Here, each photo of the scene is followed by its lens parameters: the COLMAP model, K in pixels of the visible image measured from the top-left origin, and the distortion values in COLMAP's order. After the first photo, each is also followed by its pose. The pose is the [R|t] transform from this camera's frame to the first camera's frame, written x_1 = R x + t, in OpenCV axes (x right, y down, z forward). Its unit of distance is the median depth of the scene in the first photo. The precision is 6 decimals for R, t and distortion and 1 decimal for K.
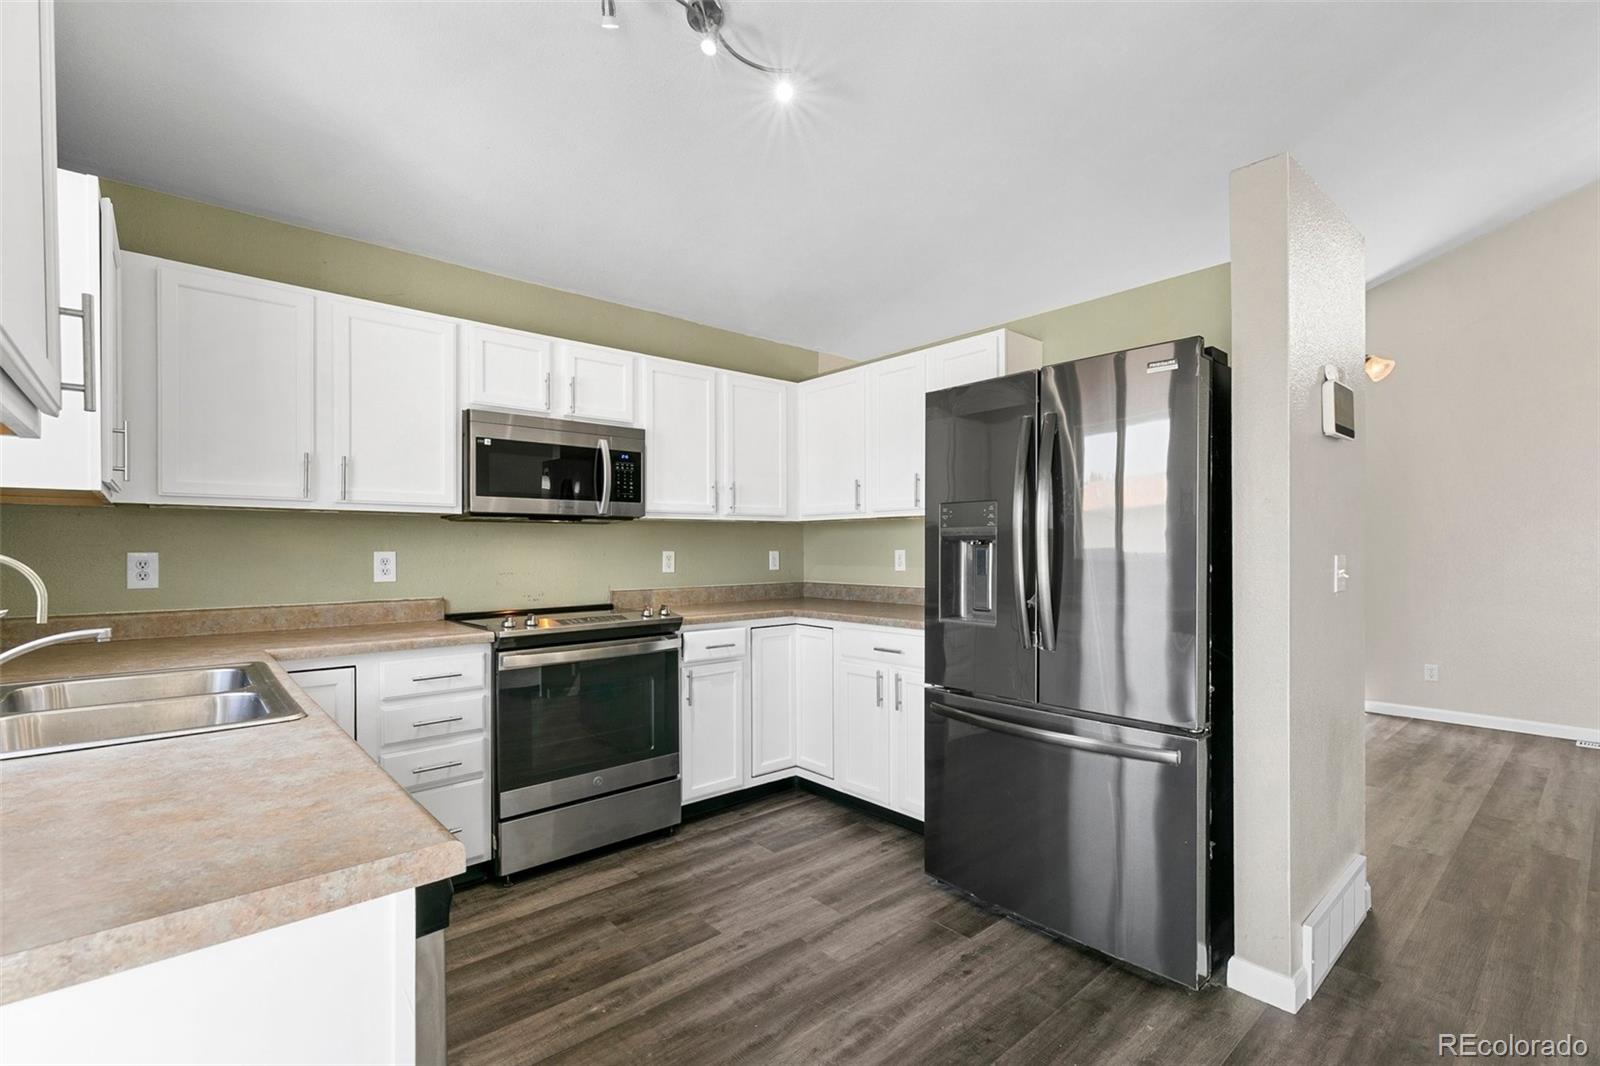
lens RADIAL K [[717.1, 0, 799.9], [0, 717.1, 545.7], [0, 0, 1]] dist [0.006751, -0.000305]
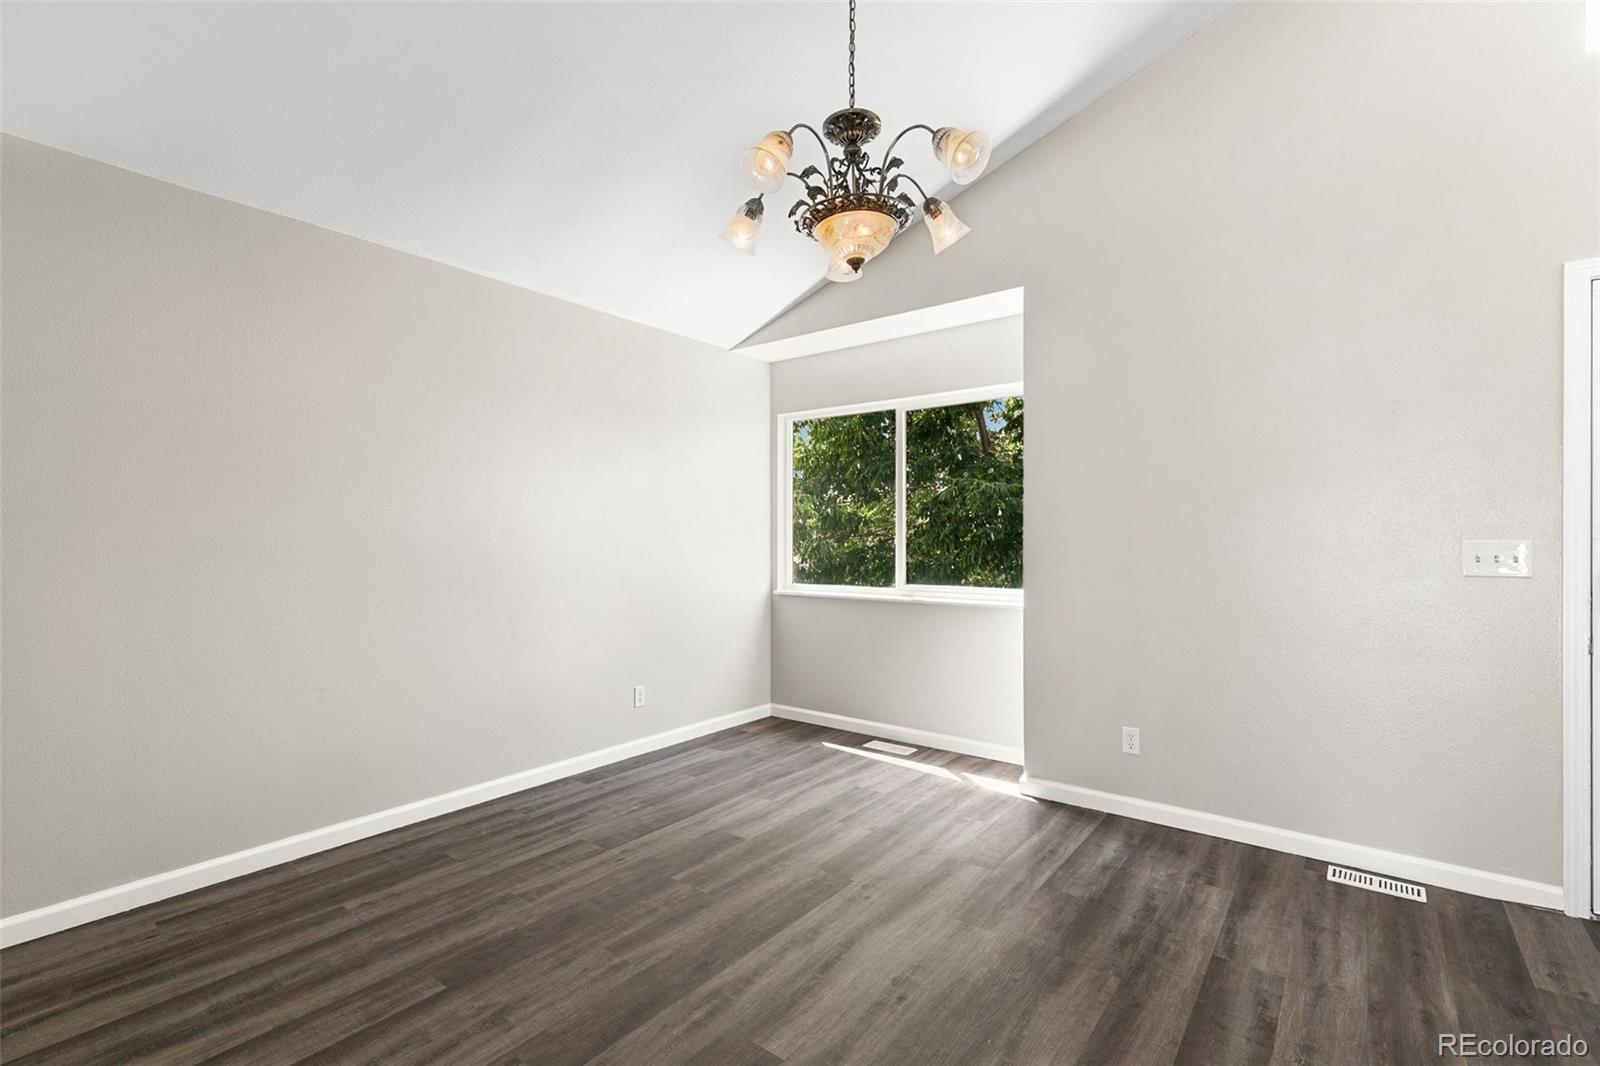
lens RADIAL K [[717.1, 0, 796.2], [0, 717.1, 533.9], [0, 0, 1]] dist [0.006751, -0.000305]
pose [[0.982899, -0.001447, 0.184139, 0.726614], [0.002848, 0.999969, -0.007345, 0.000143], [-0.184122, 0.007744, 0.982873, 0.672779]]
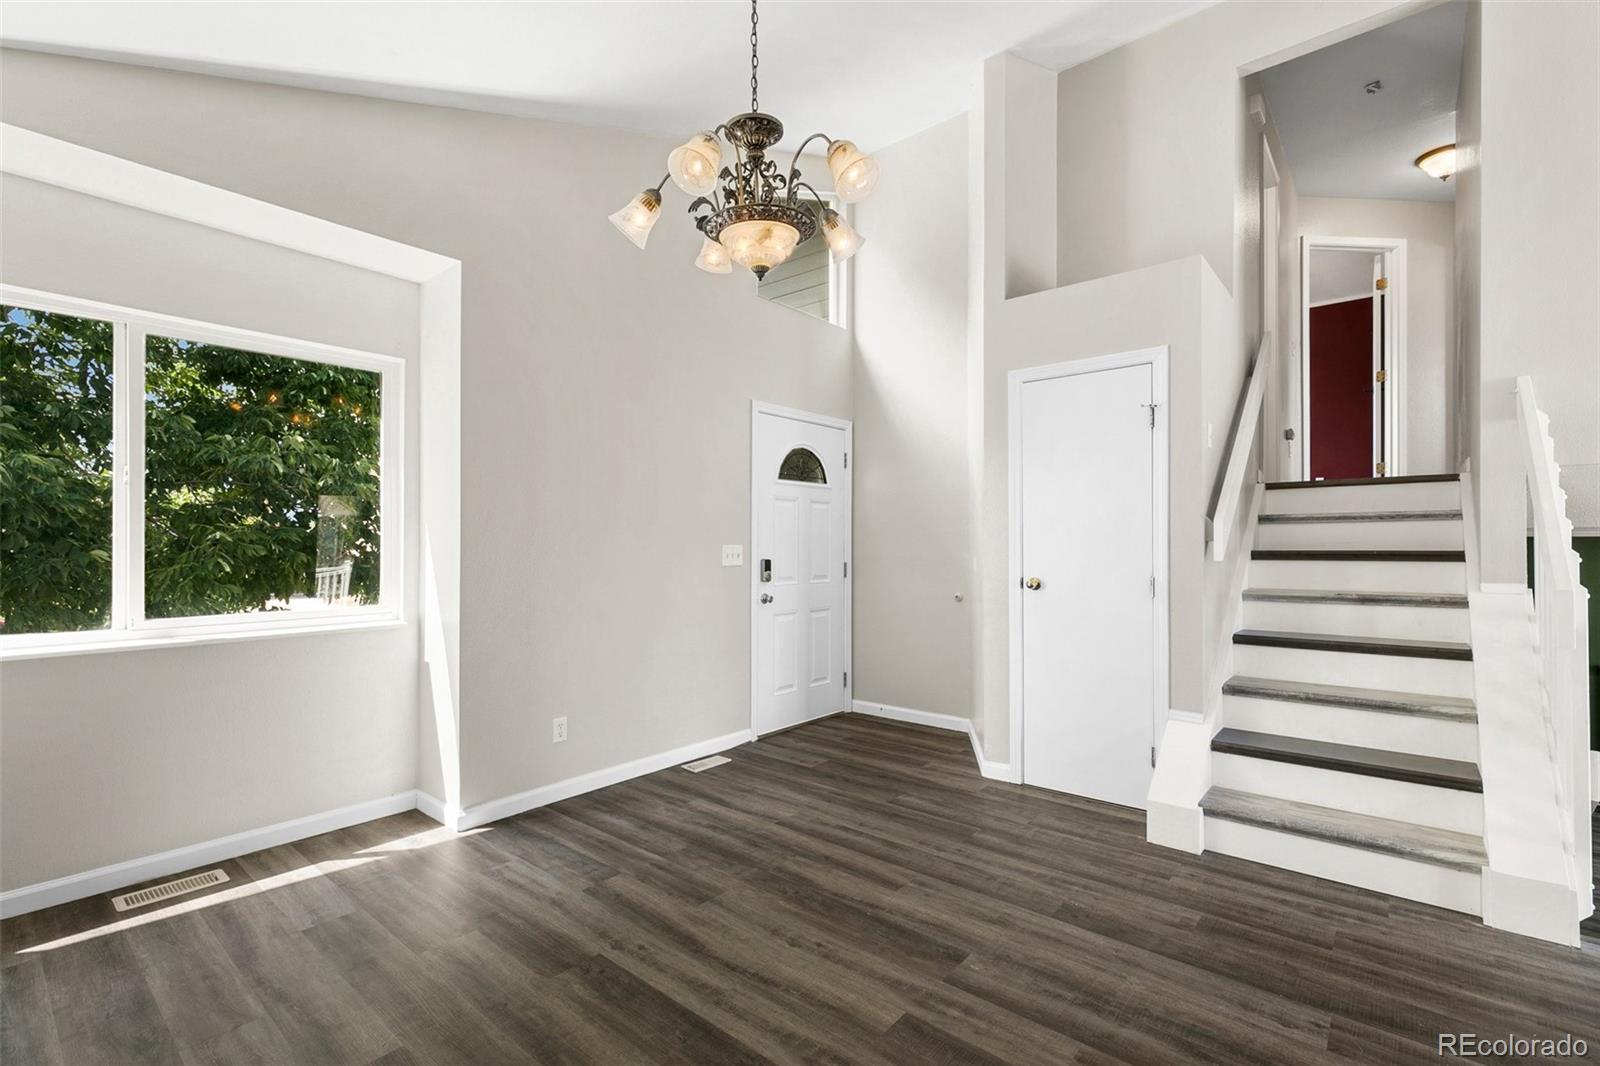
lens RADIAL K [[717.1, 0, 797.4], [0, 717.1, 533.1], [0, 0, 1]] dist [0.006751, -0.000305]
pose [[-0.144643, 0.012463, 0.989405, 0.261439], [0.001020, 0.999922, -0.012447, -0.001287], [-0.989483, -0.000791, -0.144645, 1.339922]]
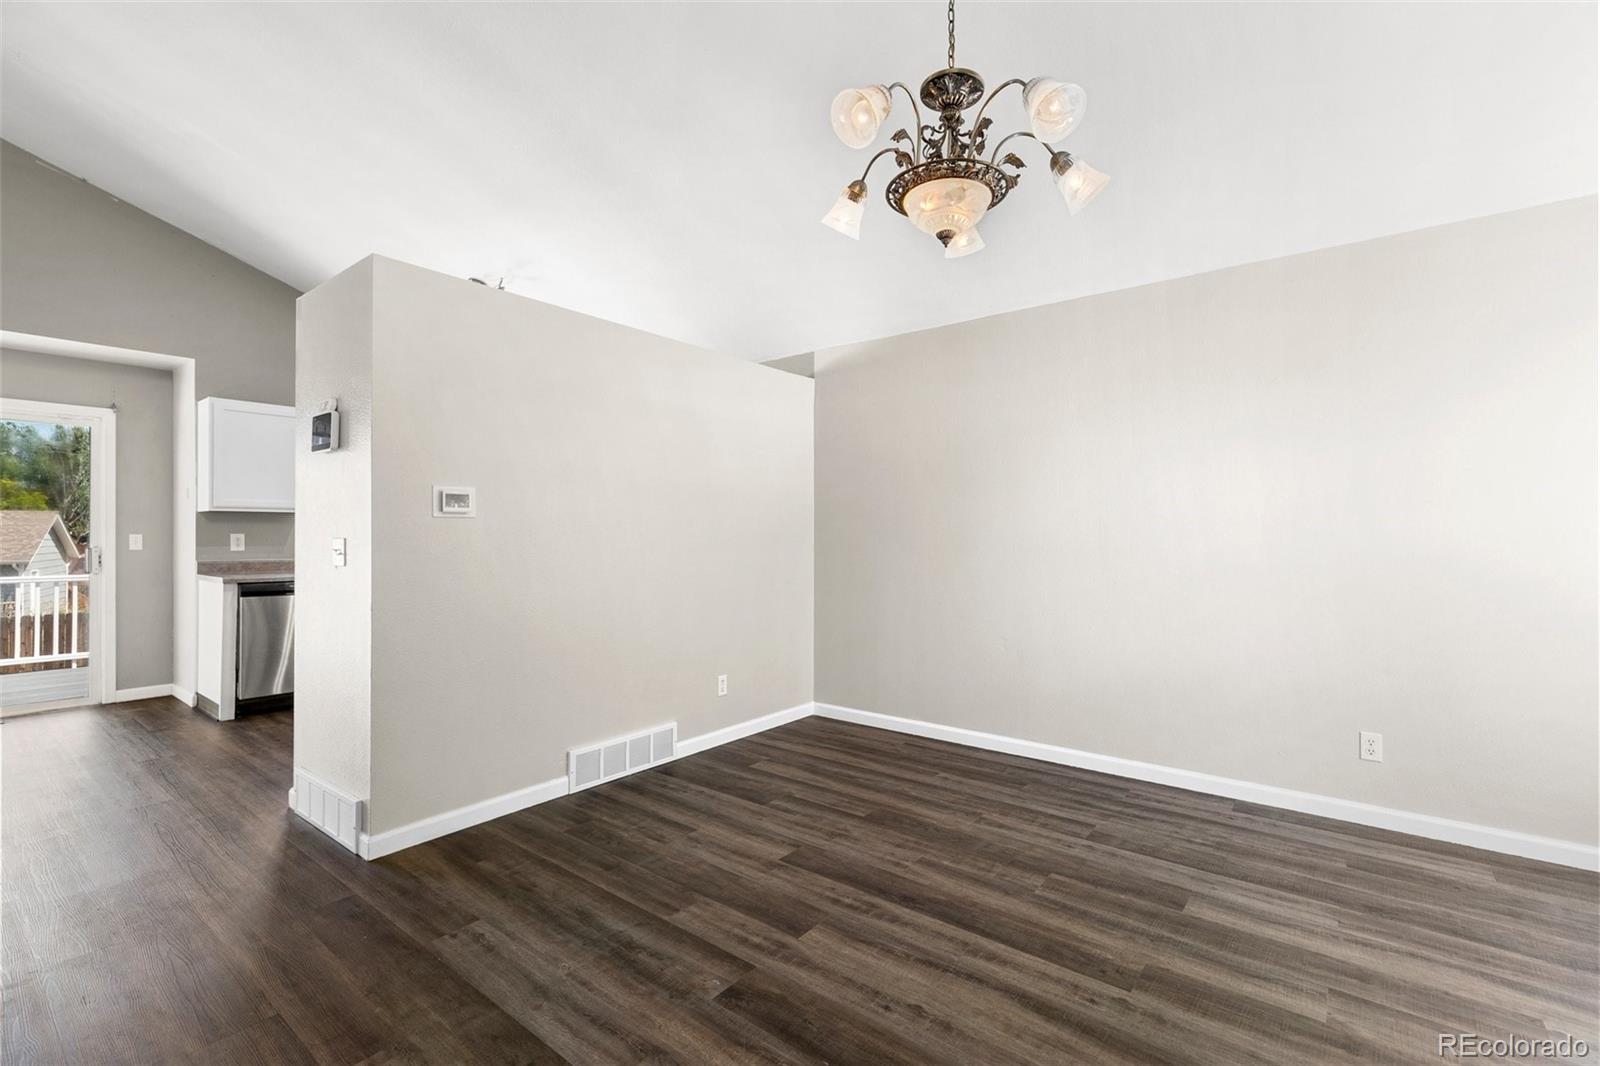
lens RADIAL K [[717.1, 0, 797.4], [0, 717.1, 528.6], [0, 0, 1]] dist [0.006751, -0.000305]
pose [[0.178589, -0.006715, -0.983901, 1.449286], [-0.002201, 0.999971, -0.007224, 0.002322], [0.983921, 0.003456, 0.178569, 1.056756]]
